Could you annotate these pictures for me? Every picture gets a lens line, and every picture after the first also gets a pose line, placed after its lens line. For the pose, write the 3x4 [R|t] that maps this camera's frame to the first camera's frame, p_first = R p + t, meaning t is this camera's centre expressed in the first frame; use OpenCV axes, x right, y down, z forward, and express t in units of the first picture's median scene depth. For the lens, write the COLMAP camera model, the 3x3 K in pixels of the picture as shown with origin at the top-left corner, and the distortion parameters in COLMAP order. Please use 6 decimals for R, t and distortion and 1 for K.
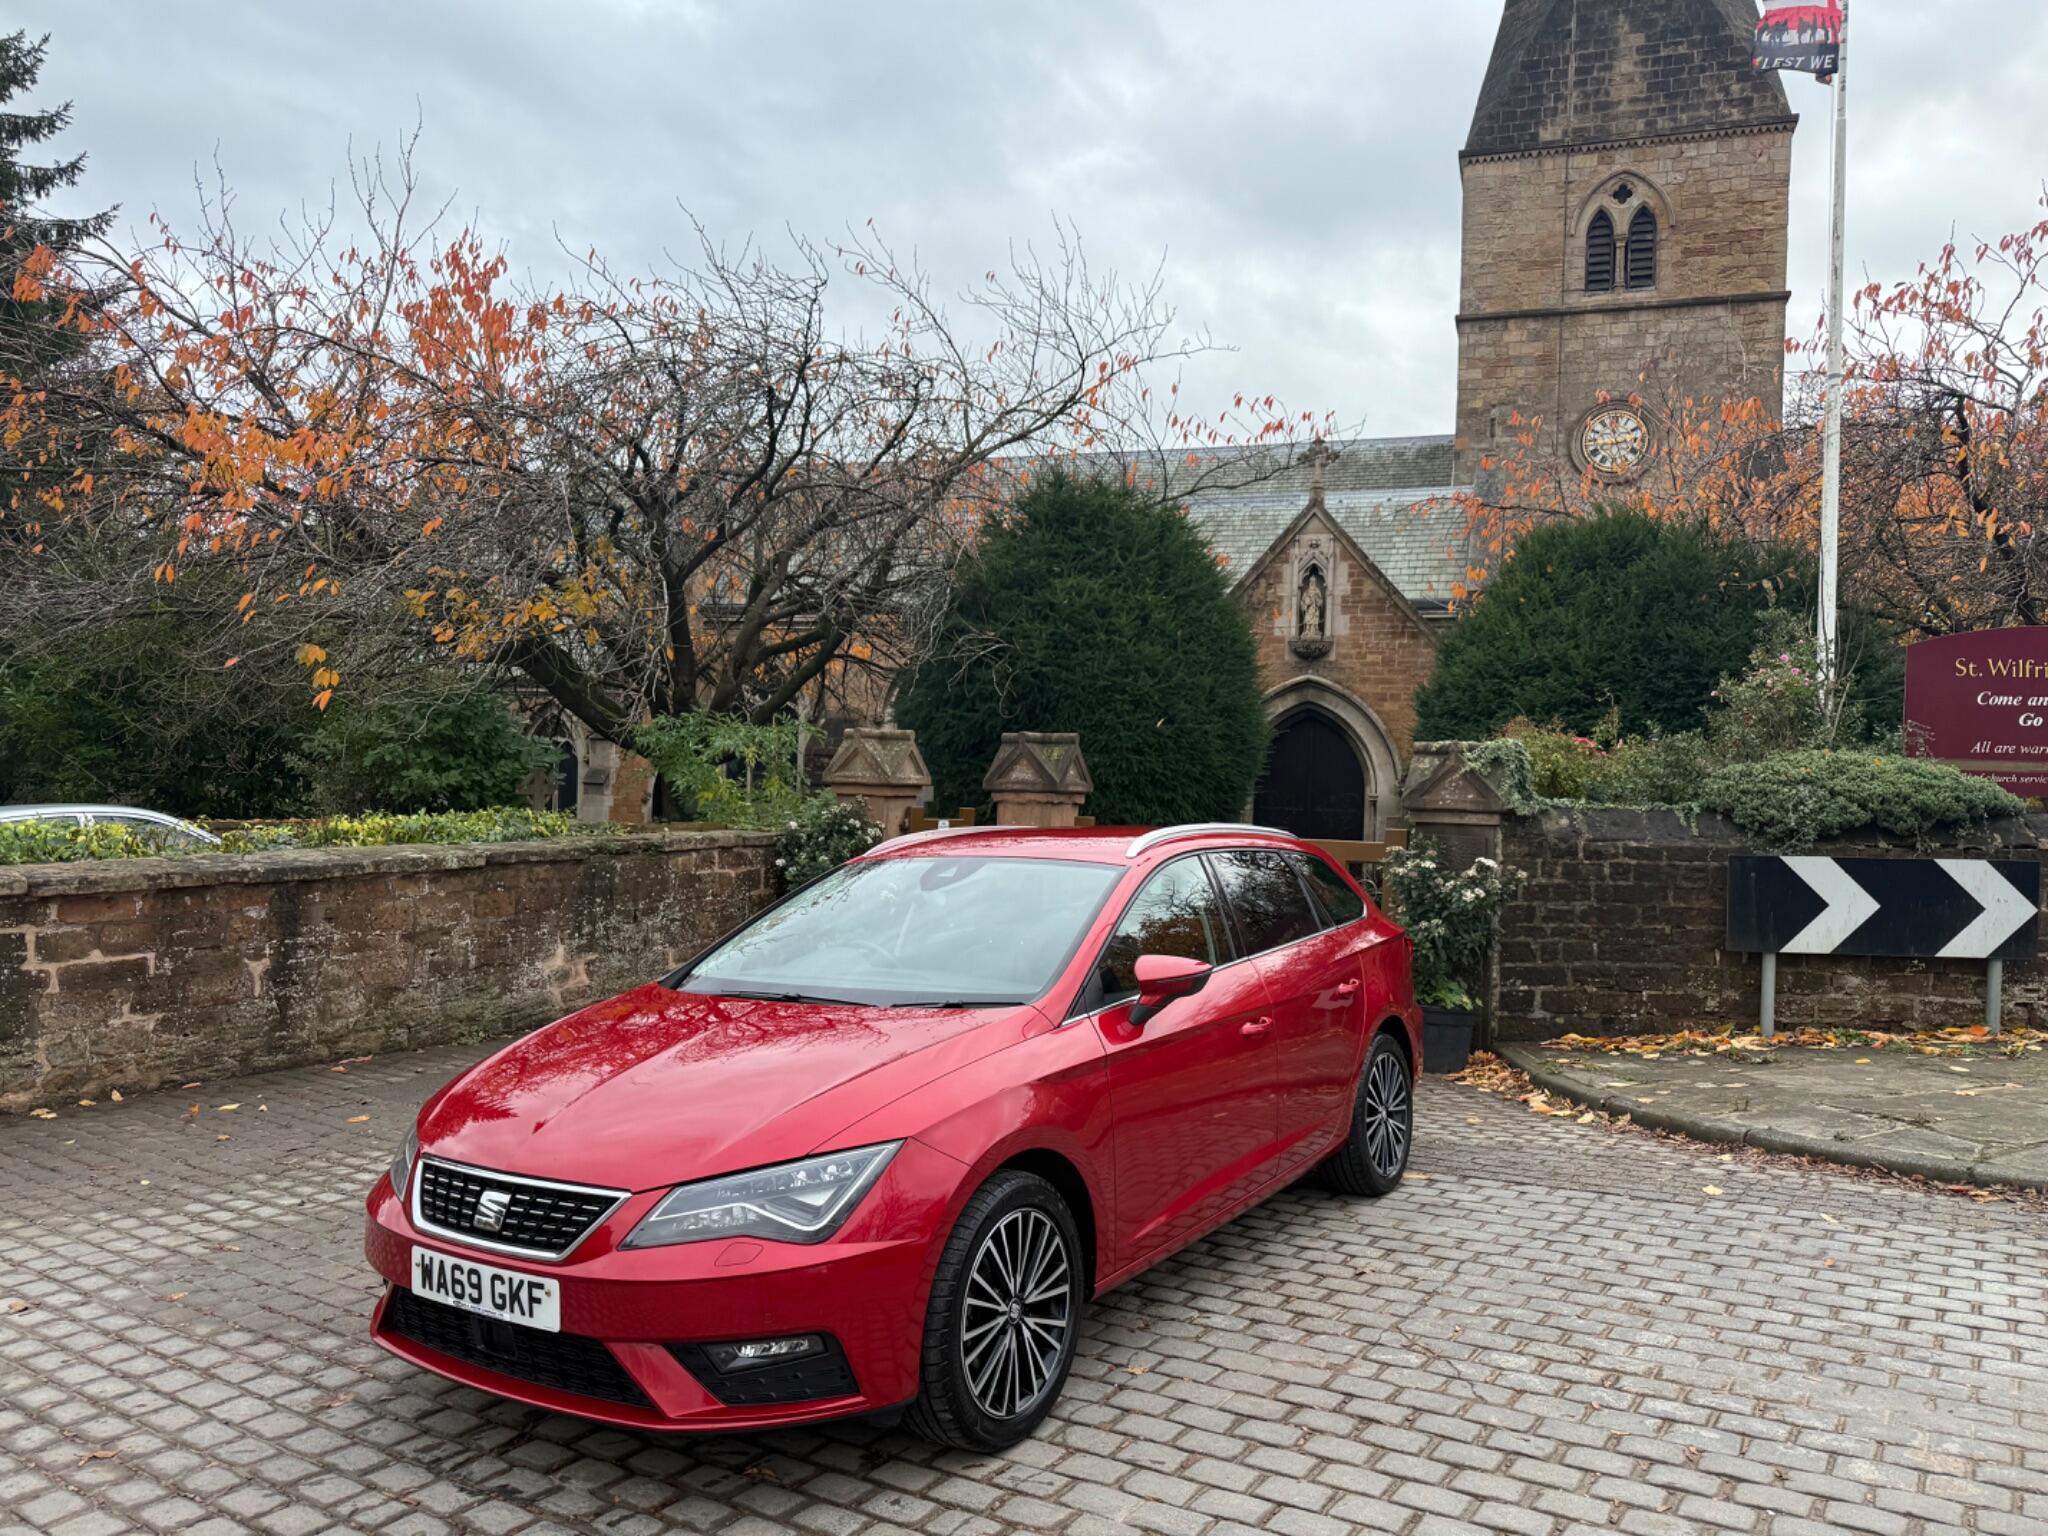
lens RADIAL K [[1434.3, 0, 1033.8], [0, 1434.3, 791.8], [0, 0, 1]] dist [0.059371, -0.074064]
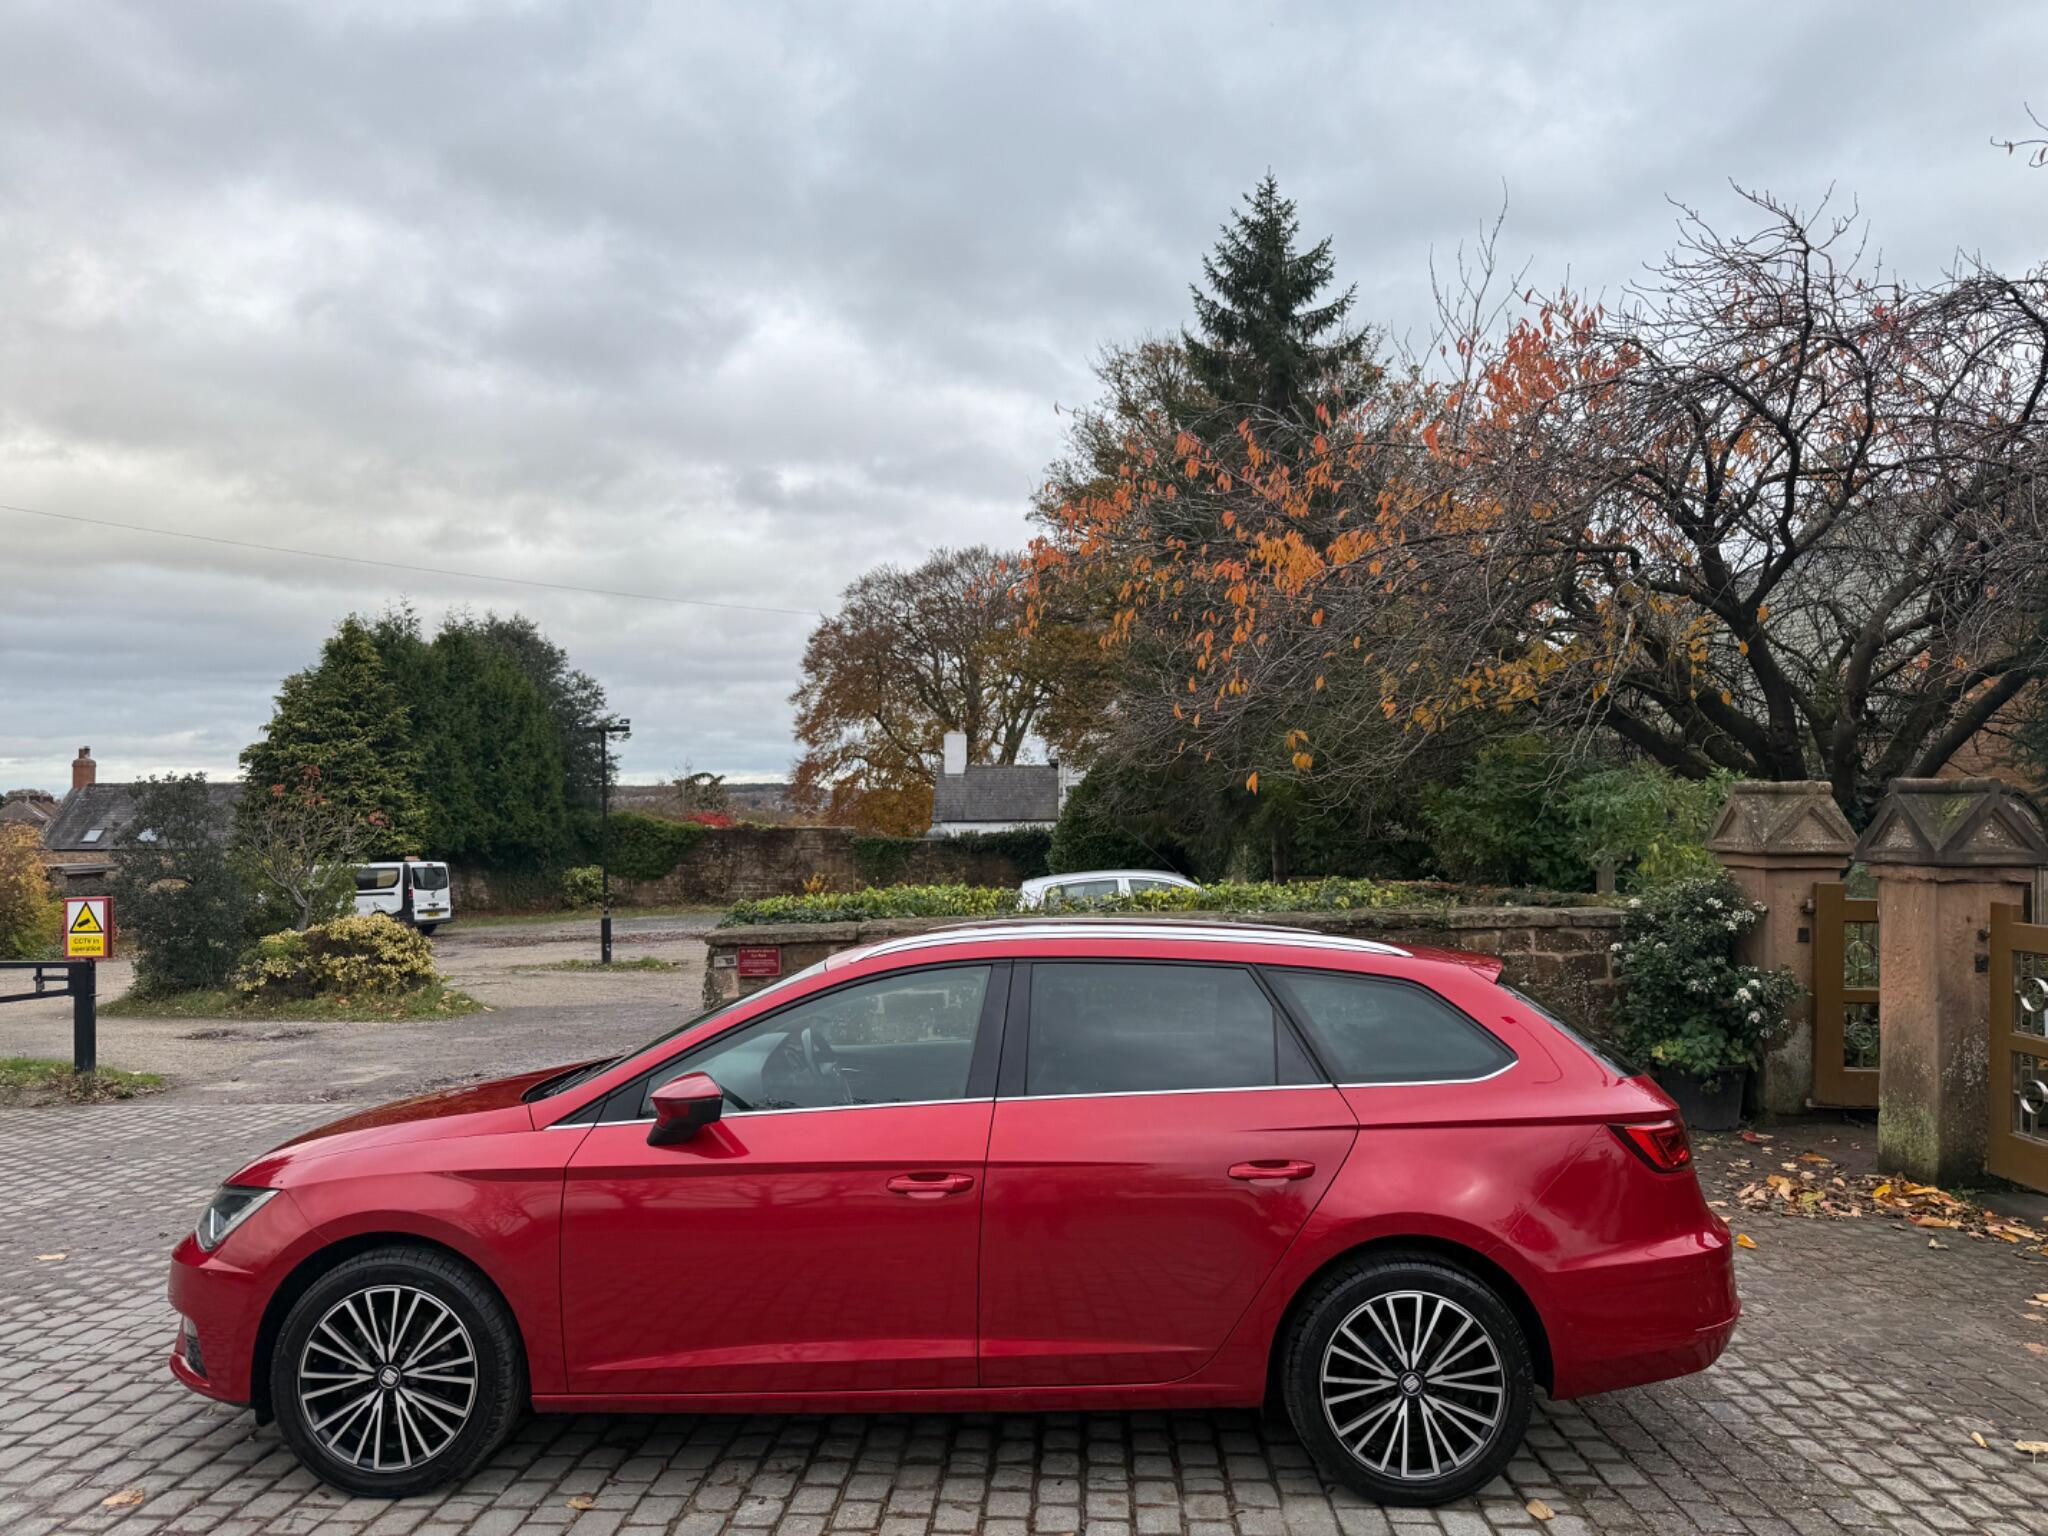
lens RADIAL K [[1434.3, 0, 1026.3], [0, 1434.3, 782.5], [0, 0, 1]] dist [0.059371, -0.074064]
pose [[0.525032, -0.044501, -0.849918, 0.442241], [0.007314, 0.998831, -0.047780, -0.011220], [0.851051, 0.018870, 0.524744, 0.309354]]
